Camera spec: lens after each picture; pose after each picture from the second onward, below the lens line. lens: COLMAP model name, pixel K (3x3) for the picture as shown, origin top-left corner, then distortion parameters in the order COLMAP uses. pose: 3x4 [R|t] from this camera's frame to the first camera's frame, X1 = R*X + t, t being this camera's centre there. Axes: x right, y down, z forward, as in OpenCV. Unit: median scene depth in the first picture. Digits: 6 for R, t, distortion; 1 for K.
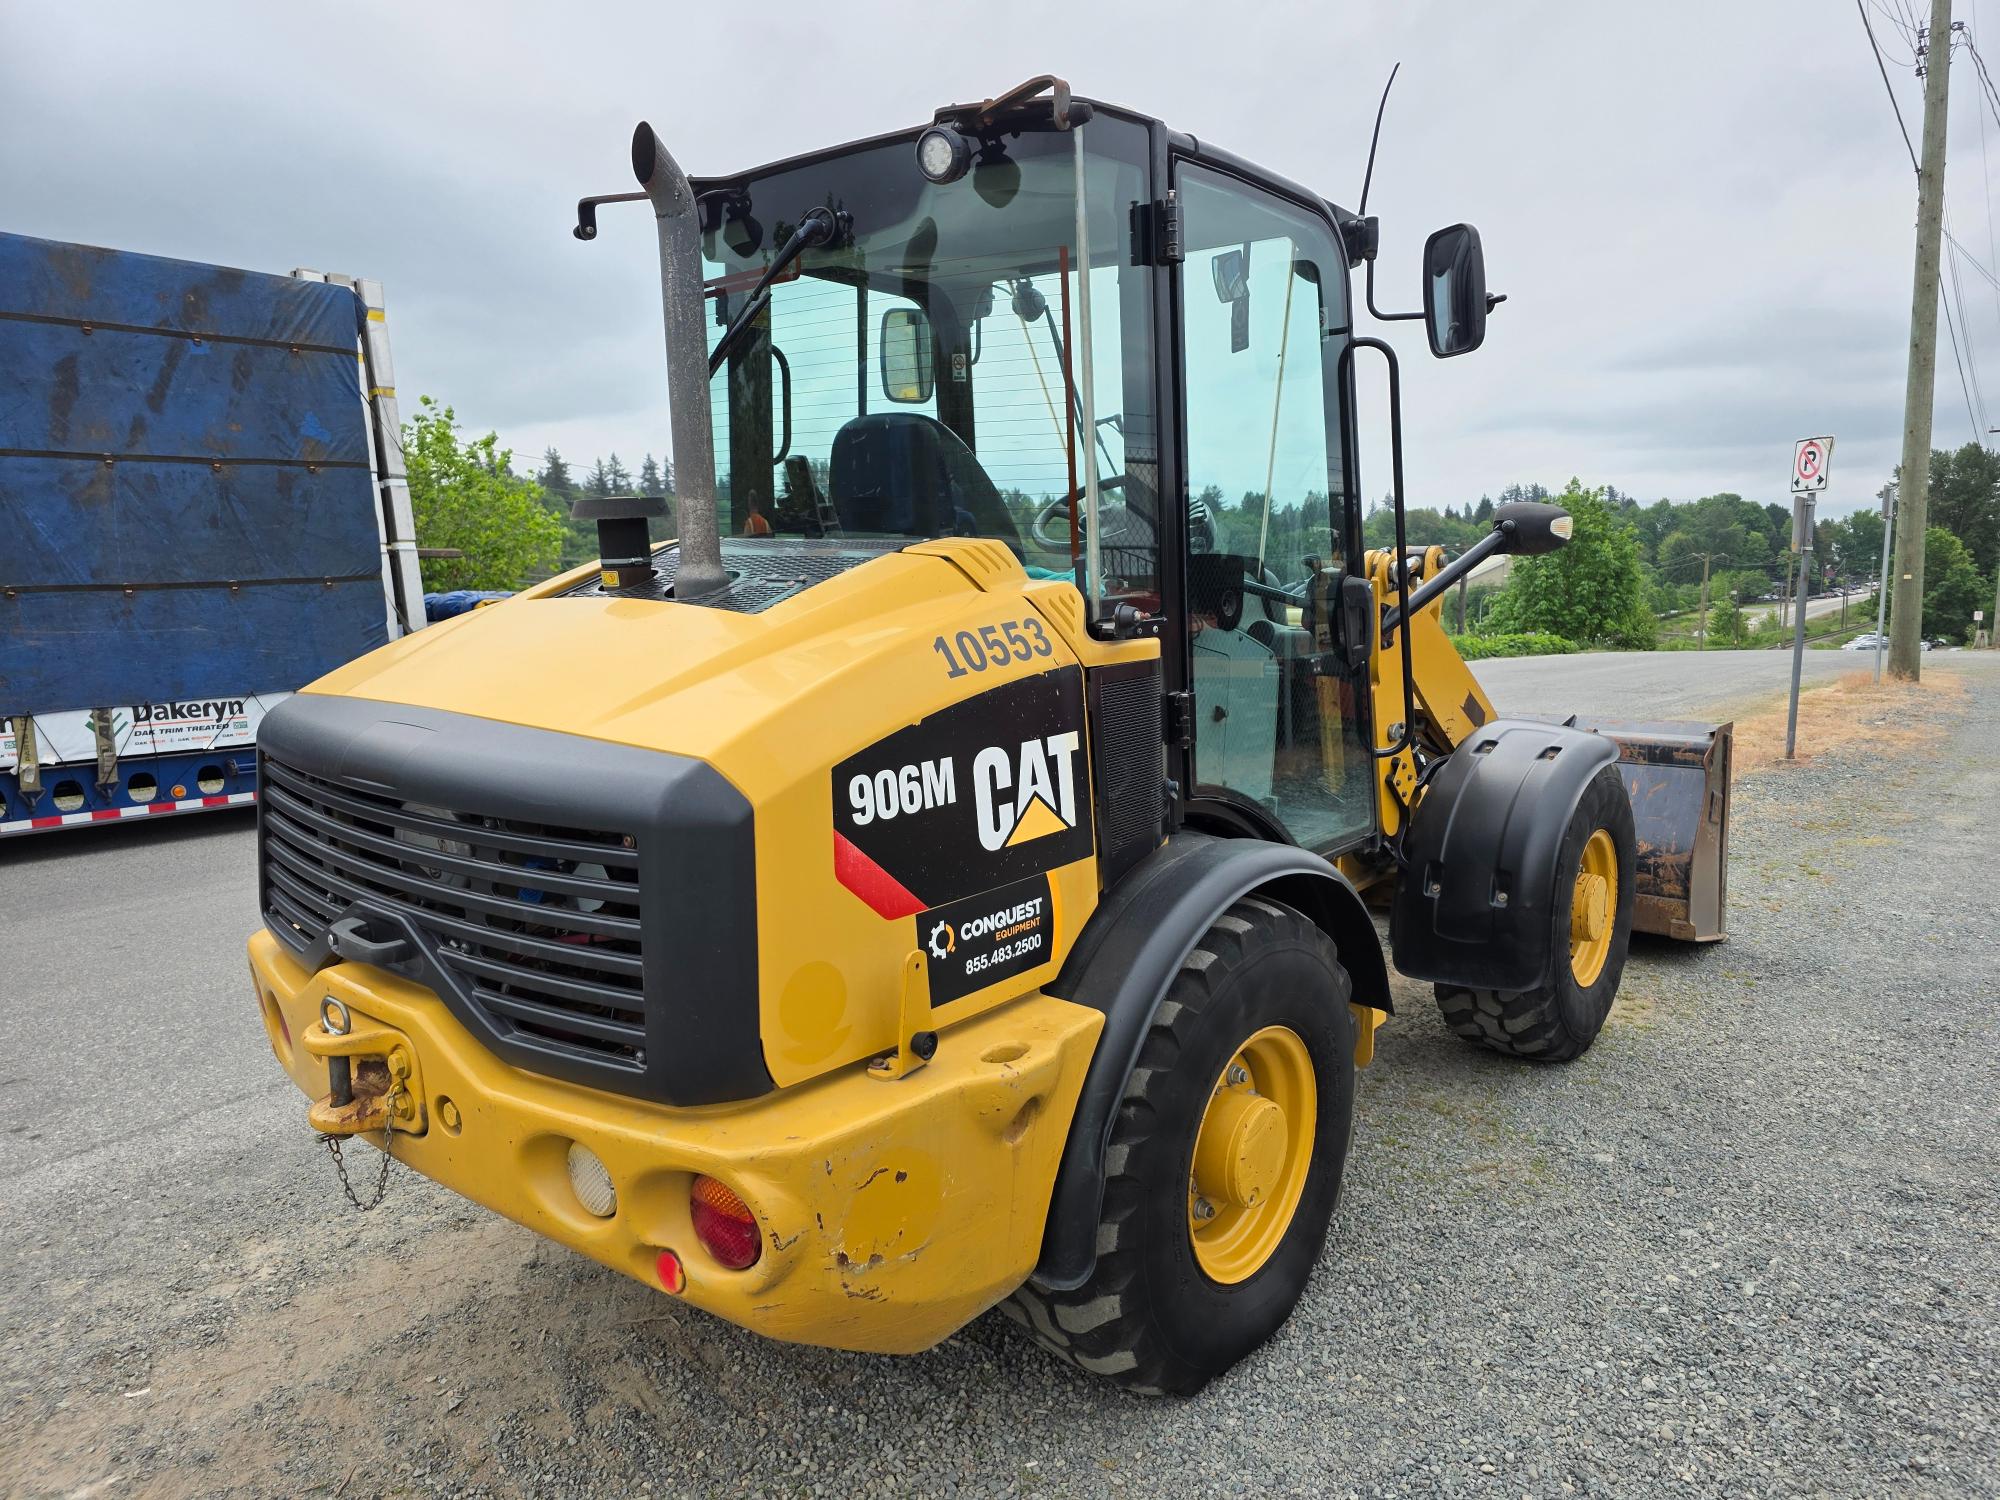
lens RADIAL K [[1345.1, 0, 1006.9], [0, 1345.1, 768.4], [0, 0, 1]] dist [0.074603, -0.063434]
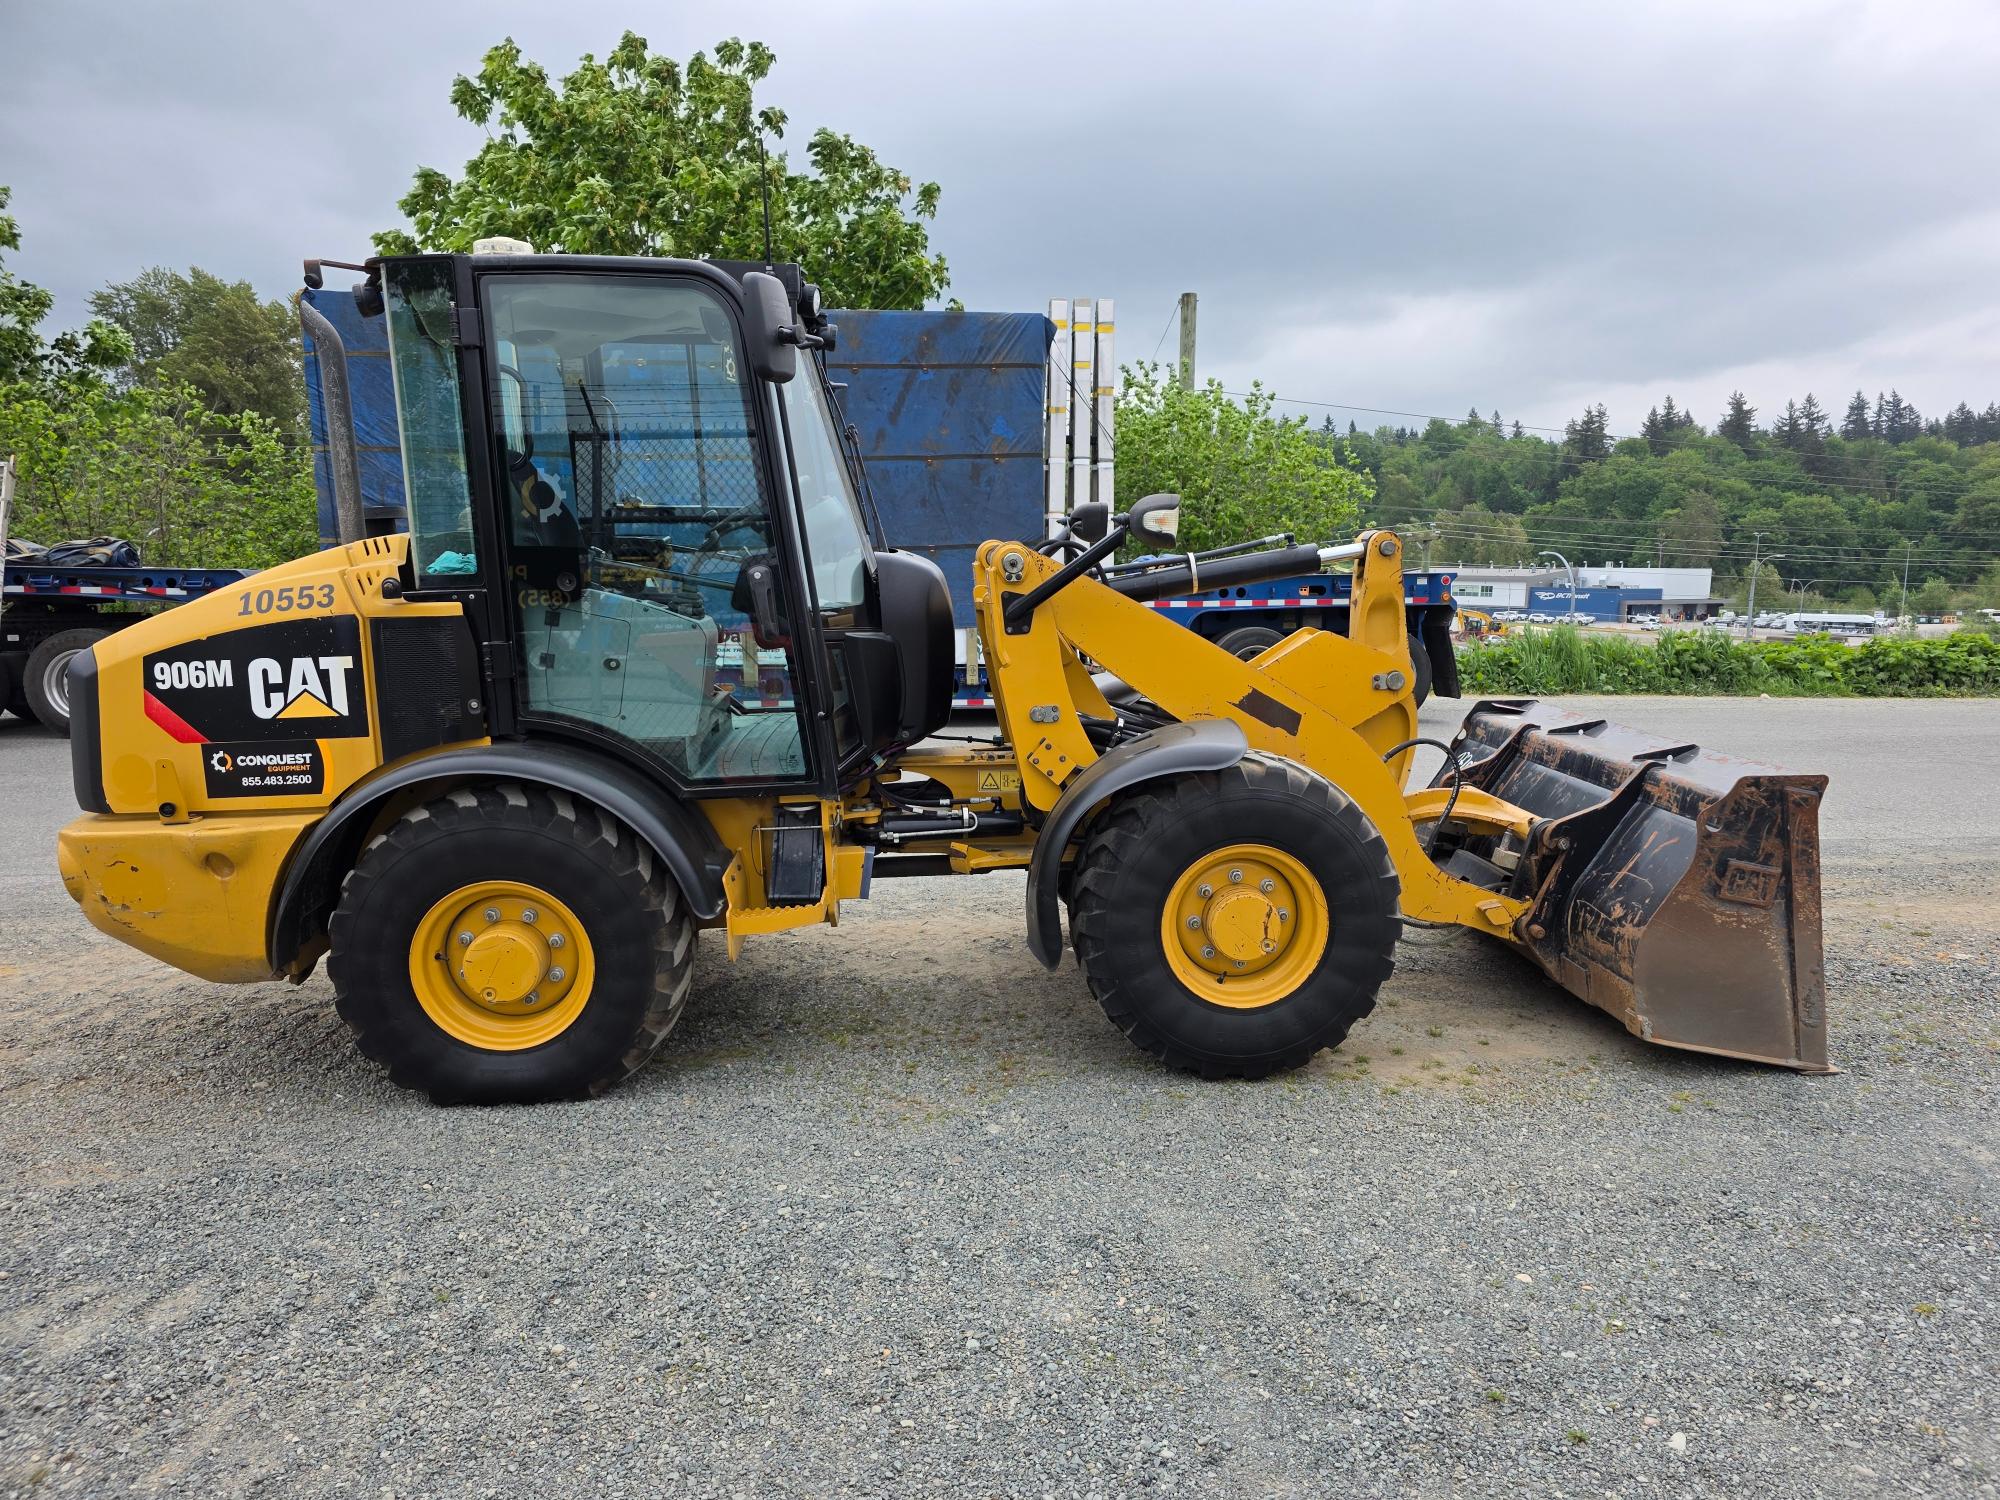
lens RADIAL K [[1345.1, 0, 1006.9], [0, 1345.1, 768.4], [0, 0, 1]] dist [0.074603, -0.063434]
pose [[0.693413, 0.133450, -0.708074, 1.769585], [-0.111298, 0.990742, 0.077731, -0.109370], [0.711893, 0.024907, 0.701847, 0.420182]]
